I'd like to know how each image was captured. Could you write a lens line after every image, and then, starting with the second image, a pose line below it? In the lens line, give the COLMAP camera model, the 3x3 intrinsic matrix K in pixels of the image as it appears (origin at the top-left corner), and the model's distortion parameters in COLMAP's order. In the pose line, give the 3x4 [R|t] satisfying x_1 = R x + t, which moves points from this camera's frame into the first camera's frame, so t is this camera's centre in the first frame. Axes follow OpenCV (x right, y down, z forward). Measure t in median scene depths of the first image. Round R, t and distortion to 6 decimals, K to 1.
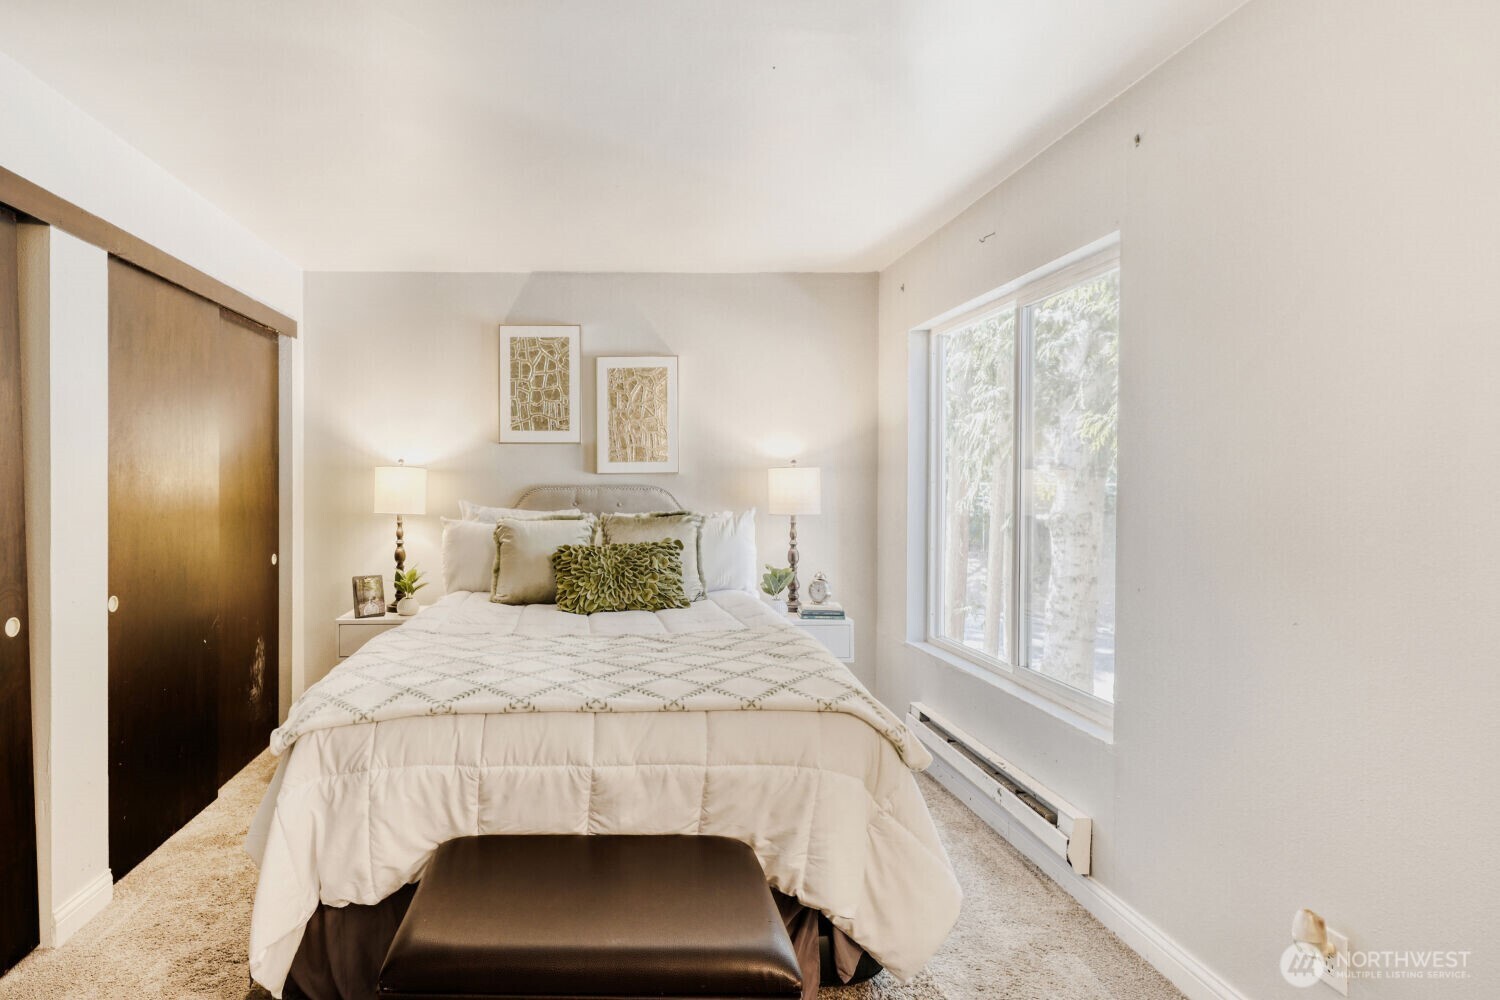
lens RADIAL K [[776.8, 0, 688.6], [0, 776.8, 500.1], [0, 0, 1]] dist [-0.000561, -0.000059]
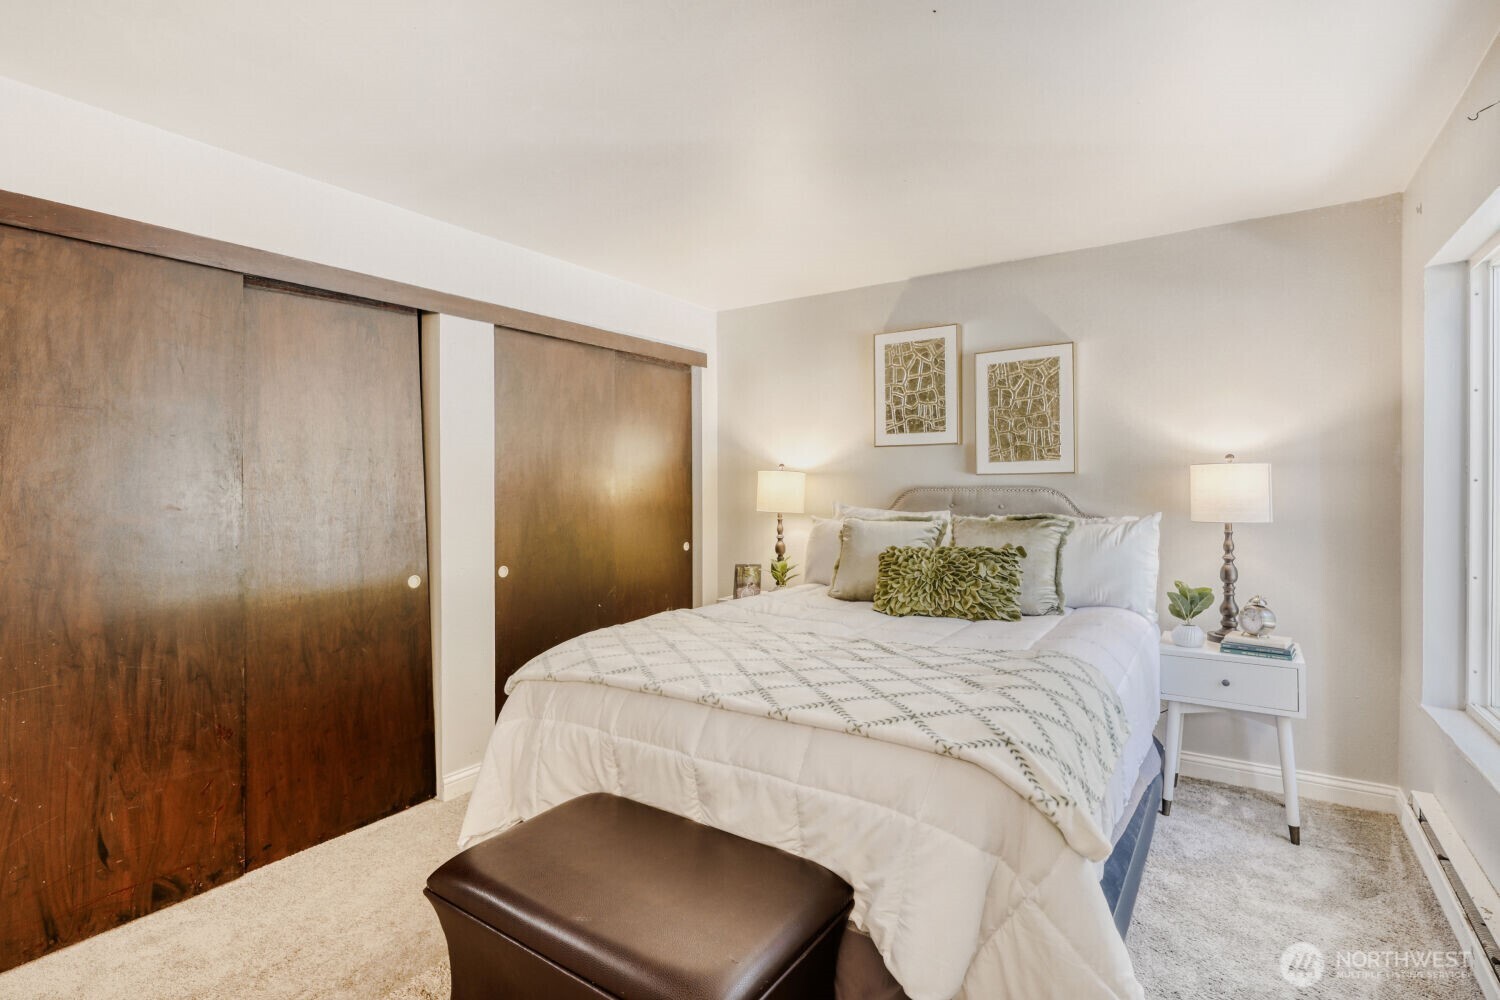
lens RADIAL K [[727.4, 0, 725.8], [0, 727.4, 496.3], [0, 0, 1]] dist [0.000734, -0.000014]
pose [[0.798556, 0.005864, -0.601891, 0.233734], [-0.008693, 0.999961, -0.001791, -0.003054], [0.601857, 0.006662, 0.798576, 0.113325]]
